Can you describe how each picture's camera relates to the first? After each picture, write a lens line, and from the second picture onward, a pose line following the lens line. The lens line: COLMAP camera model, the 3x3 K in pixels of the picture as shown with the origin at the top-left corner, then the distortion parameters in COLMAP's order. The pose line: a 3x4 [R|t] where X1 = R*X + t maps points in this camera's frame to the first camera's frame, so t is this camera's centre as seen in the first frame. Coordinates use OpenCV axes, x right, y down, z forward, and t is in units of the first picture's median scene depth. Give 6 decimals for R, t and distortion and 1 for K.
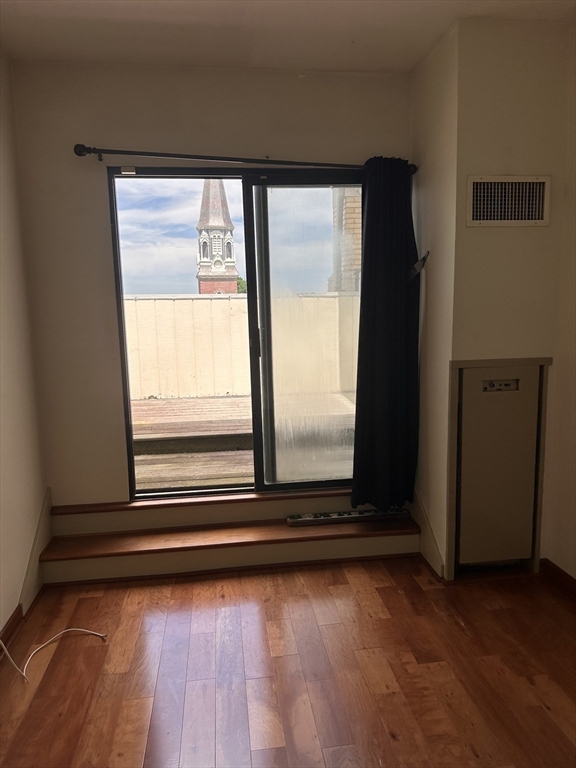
lens RADIAL K [[539.7, 0, 288.8], [0, 539.7, 383.7], [0, 0, 1]] dist [-0.012887, -0.004722]
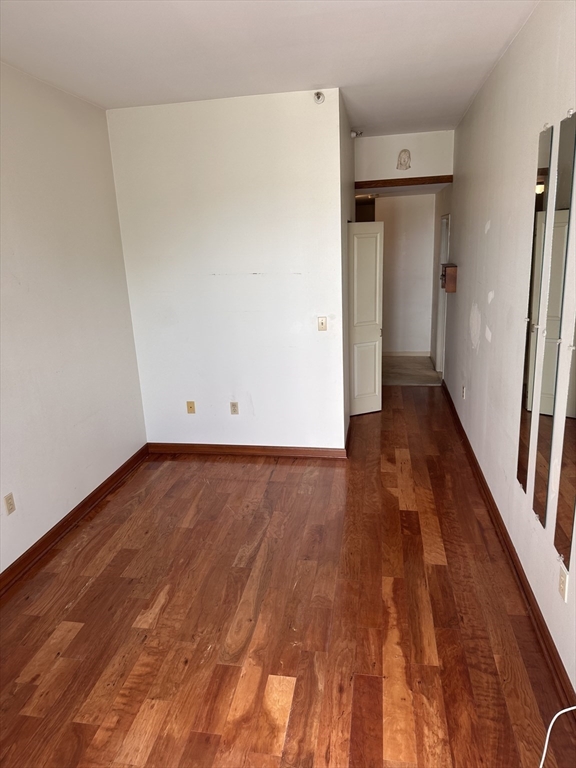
lens RADIAL K [[539.7, 0, 287.4], [0, 539.7, 383.4], [0, 0, 1]] dist [-0.012887, -0.004722]
pose [[-0.954389, -0.015269, 0.298176, -0.382289], [0.104145, 0.918940, 0.380400, -0.386288], [-0.279814, 0.394103, -0.875435, 1.697764]]
